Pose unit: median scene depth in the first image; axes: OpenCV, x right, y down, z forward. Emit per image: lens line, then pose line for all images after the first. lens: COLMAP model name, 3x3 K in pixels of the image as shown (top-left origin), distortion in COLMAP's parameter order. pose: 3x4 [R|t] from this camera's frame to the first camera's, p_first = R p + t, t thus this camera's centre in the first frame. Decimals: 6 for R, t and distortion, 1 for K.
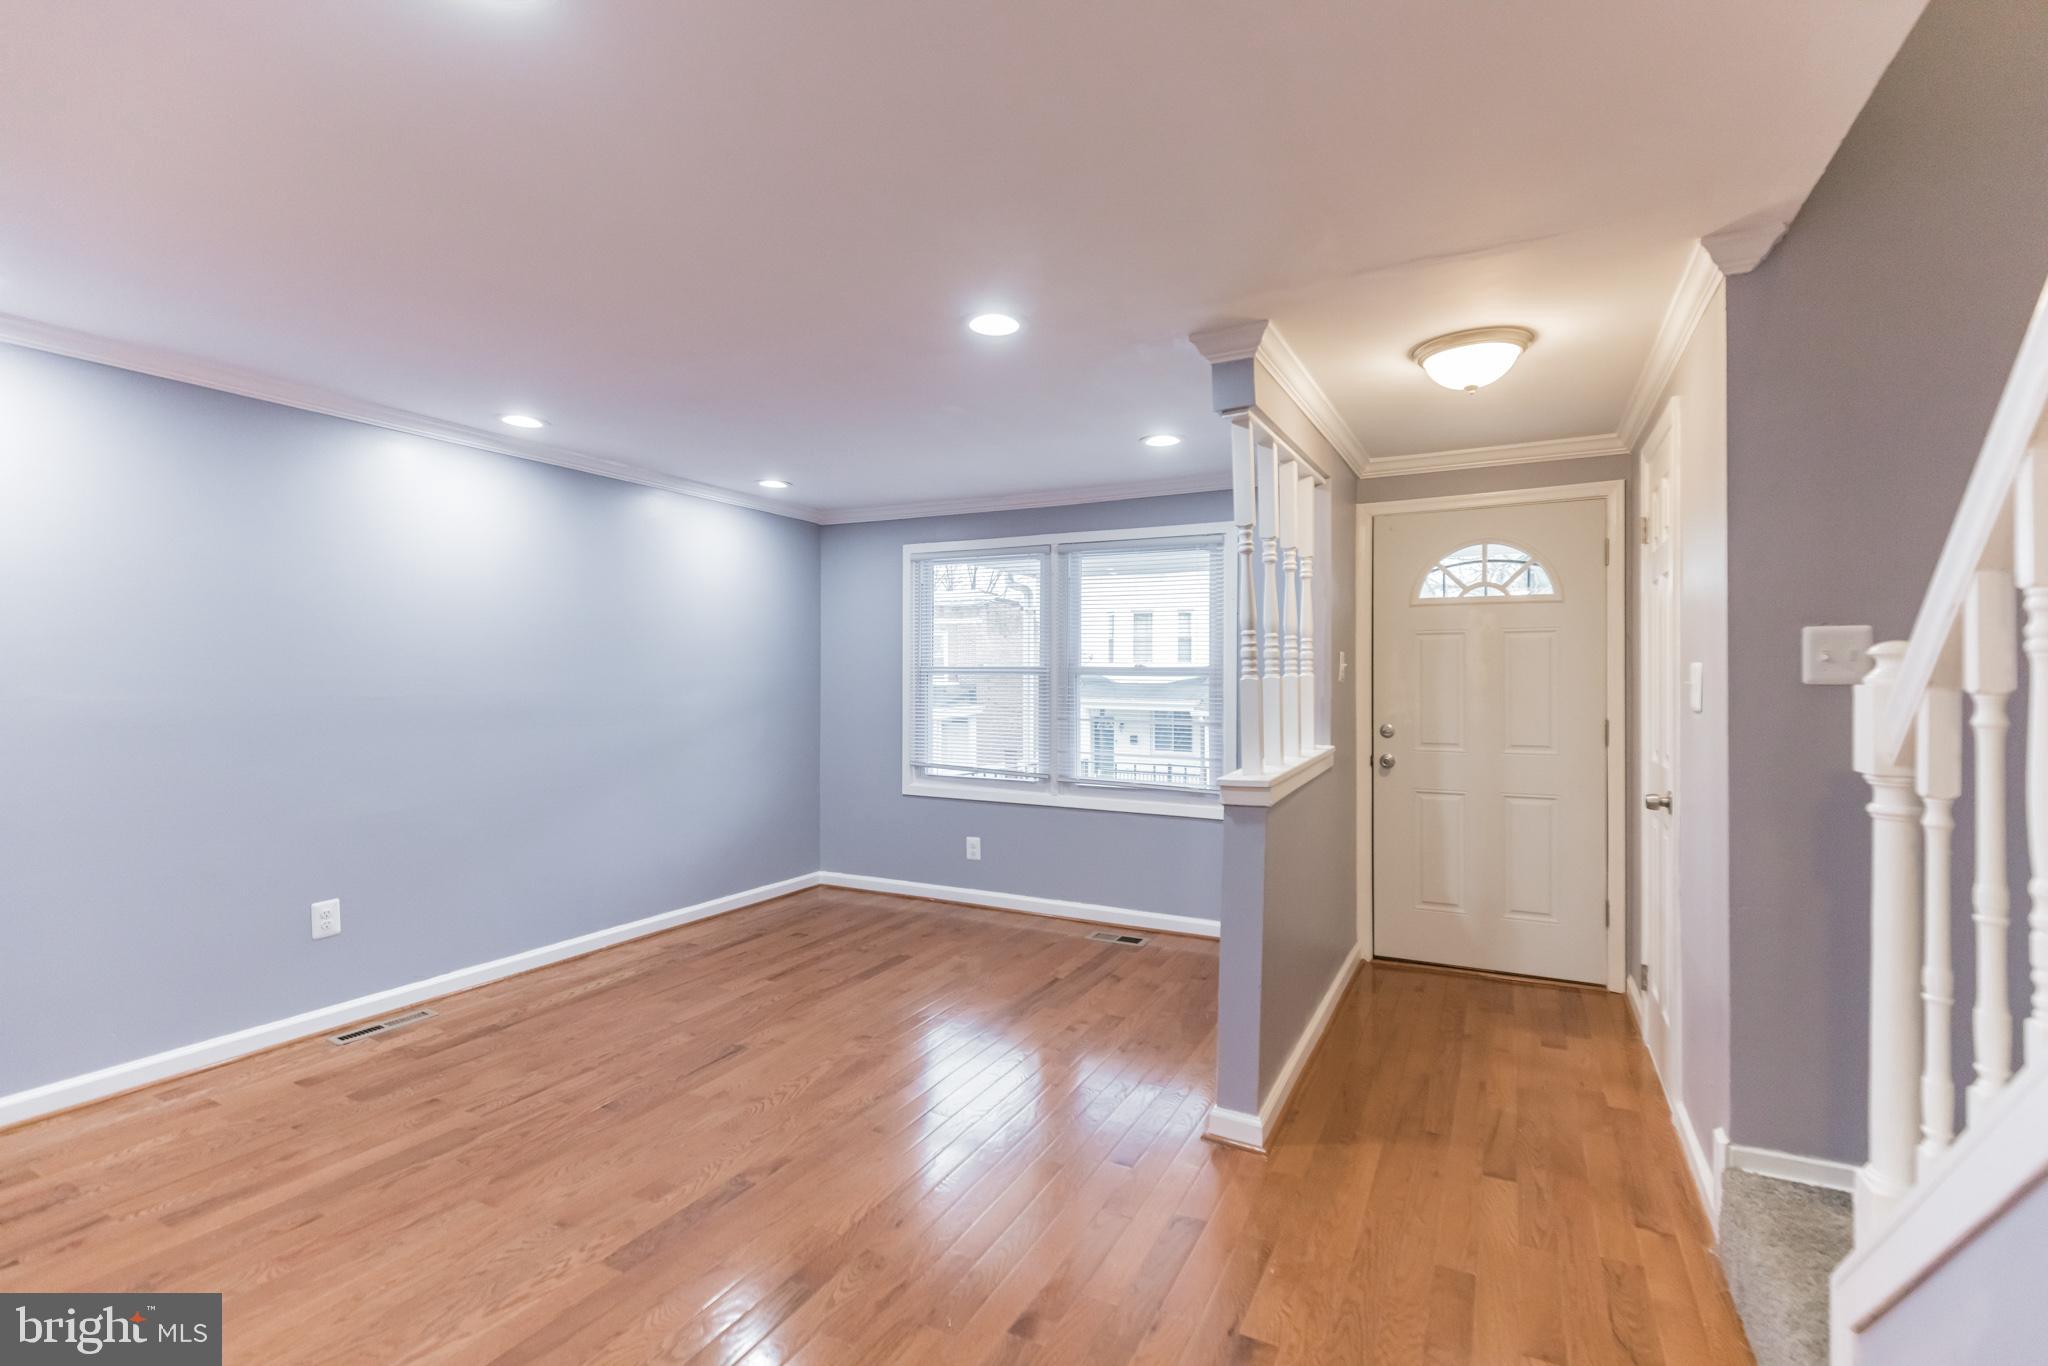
lens RADIAL K [[934.6, 0, 1024.2], [0, 934.6, 681.0], [0, 0, 1]] dist [0.004192, 0.000123]
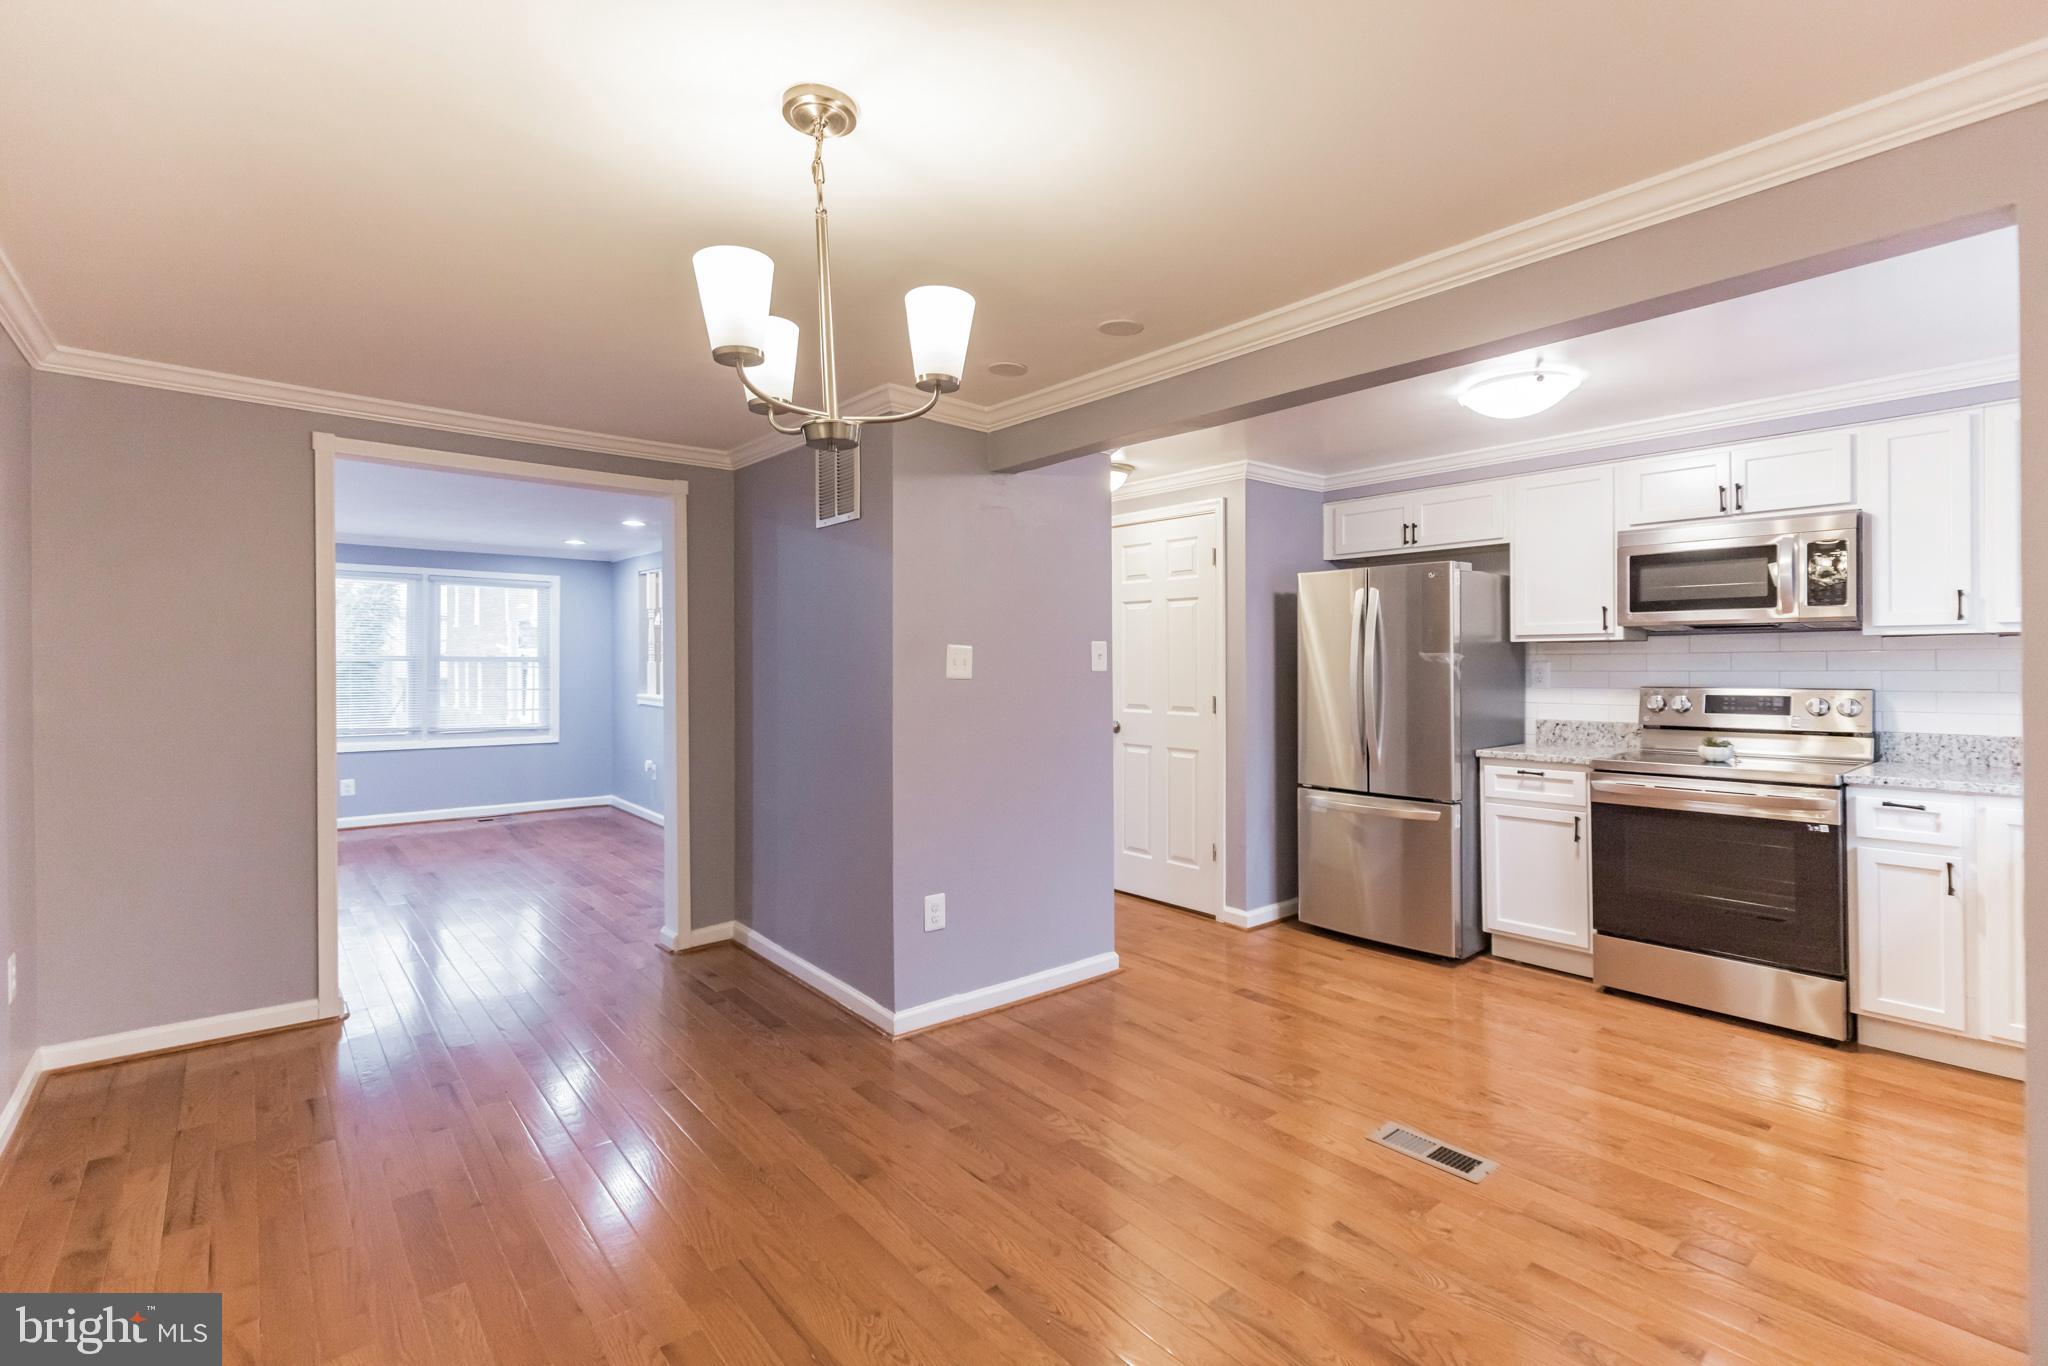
lens RADIAL K [[934.6, 0, 1034.4], [0, 934.6, 660.6], [0, 0, 1]] dist [0.004192, 0.000123]
pose [[0.381189, -0.002657, 0.924493, -1.216986], [0.004239, 0.999990, 0.001126, -0.006586], [-0.924487, 0.003490, 0.381197, -0.593396]]
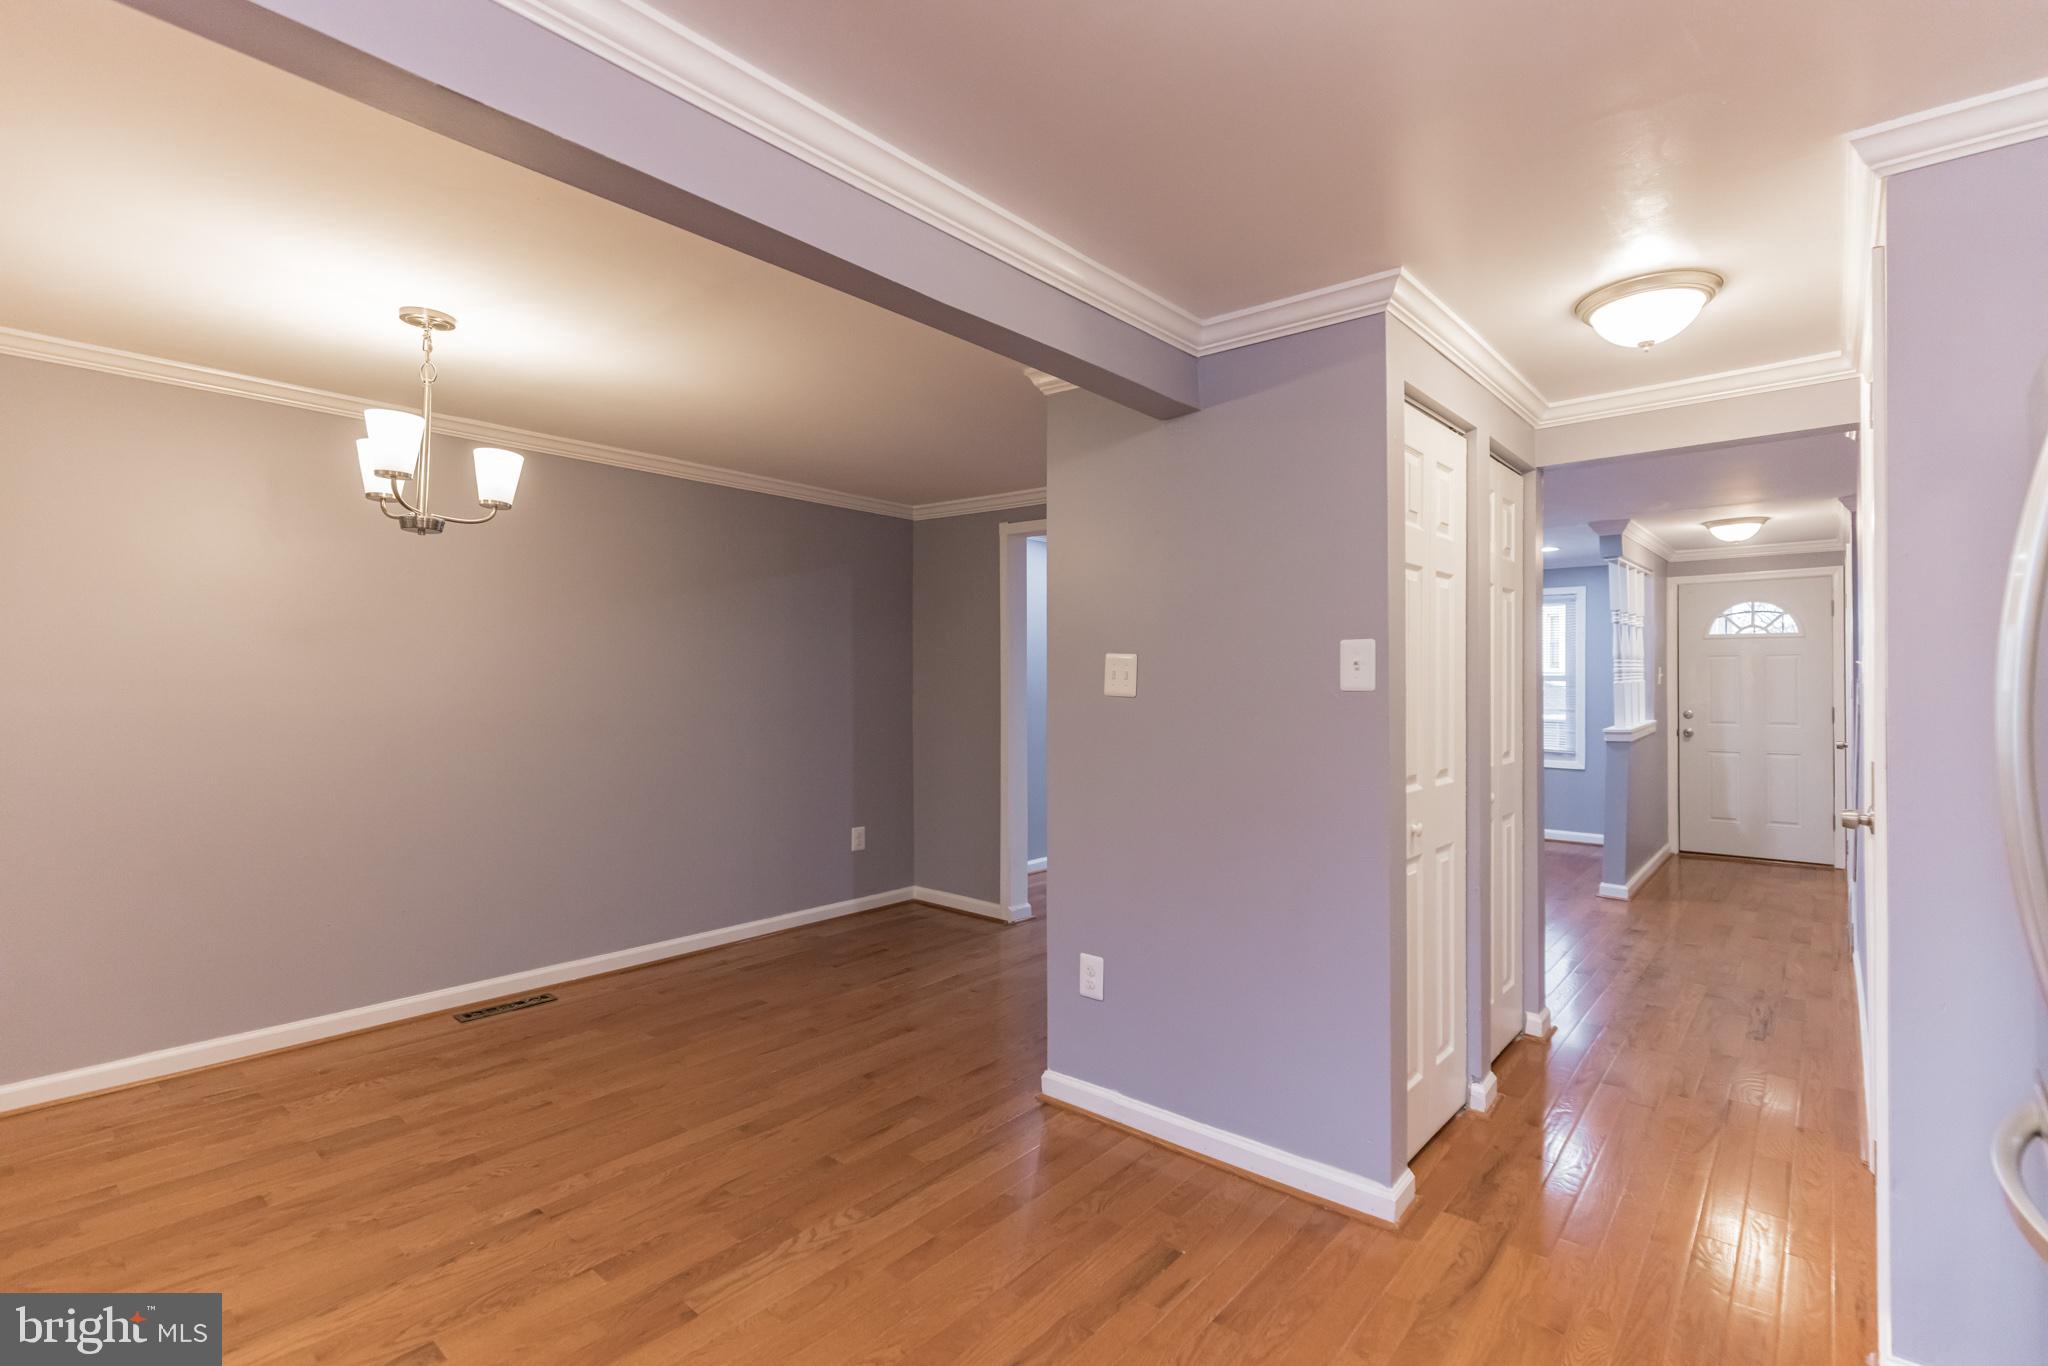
lens RADIAL K [[934.6, 0, 1077.9], [0, 934.6, 683.7], [0, 0, 1]] dist [0.004192, 0.000123]
pose [[0.980371, -0.001370, -0.197156, -0.358732], [0.000746, 0.999994, -0.003244, 0.003583], [0.197159, 0.003033, 0.980367, -0.873964]]
